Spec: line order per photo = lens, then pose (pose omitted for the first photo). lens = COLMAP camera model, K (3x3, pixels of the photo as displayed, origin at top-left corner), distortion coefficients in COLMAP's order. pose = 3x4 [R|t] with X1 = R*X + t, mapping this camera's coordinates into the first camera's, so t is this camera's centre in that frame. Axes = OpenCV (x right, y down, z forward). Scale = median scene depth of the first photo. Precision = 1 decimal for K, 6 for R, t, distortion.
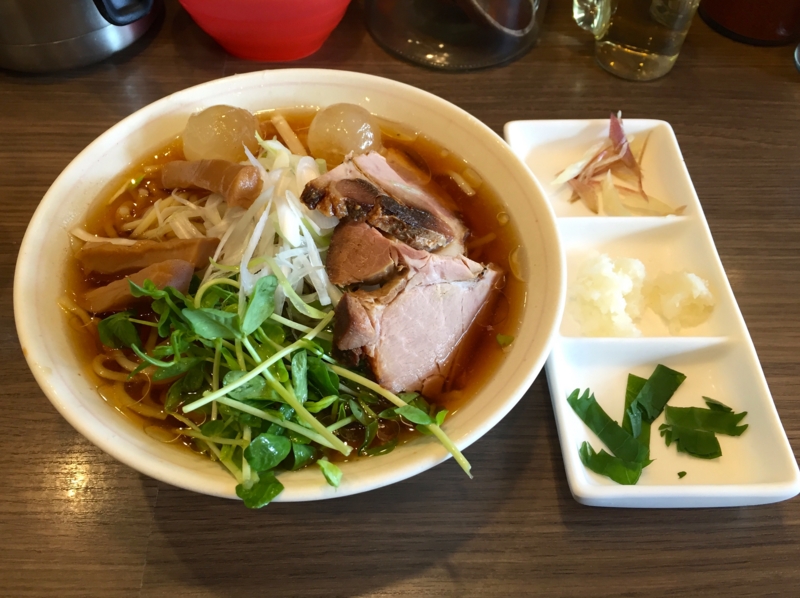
lens RADIAL K [[748.6, 0, 387.7], [0, 748.6, 299.7], [0, 0, 1]] dist [0.074509, -0.182170]
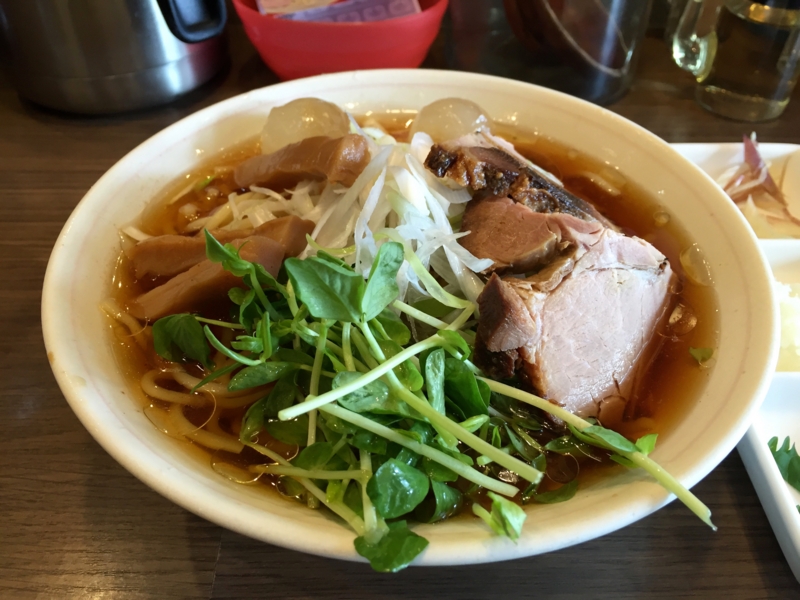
lens RADIAL K [[720.0, 0, 400.0], [0, 720.0, 300.0], [0, 0, 1]] dist [0.072118, -0.156283]
pose [[0.999879, -0.002723, -0.015289, -0.132961], [-0.000110, 0.983241, -0.182313, 0.138814], [0.015529, 0.182293, 0.983122, 0.305398]]
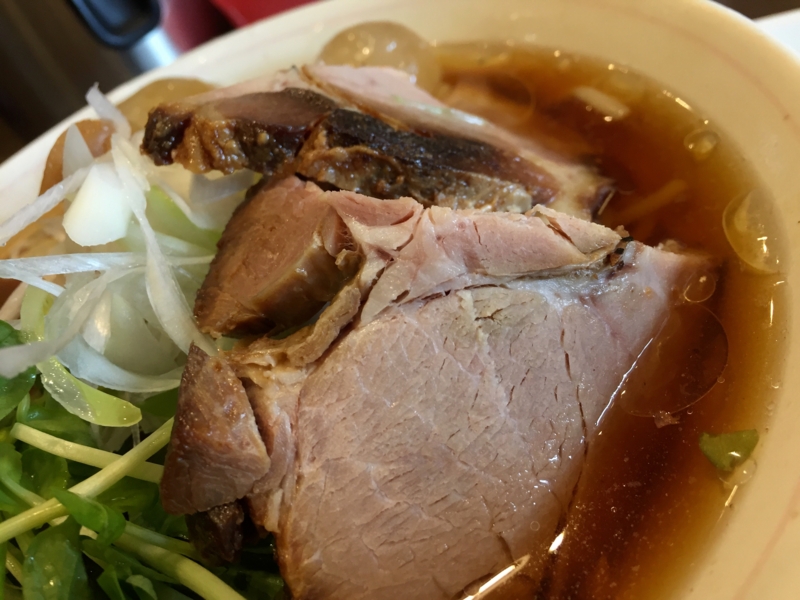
lens RADIAL K [[748.6, 0, 387.7], [0, 748.6, 300.7], [0, 0, 1]] dist [0.074509, -0.182170]
pose [[0.921639, -0.145932, -0.359562, 0.156485], [0.083231, 0.979368, -0.184148, 0.042102], [0.379017, 0.139791, 0.914770, 0.685732]]
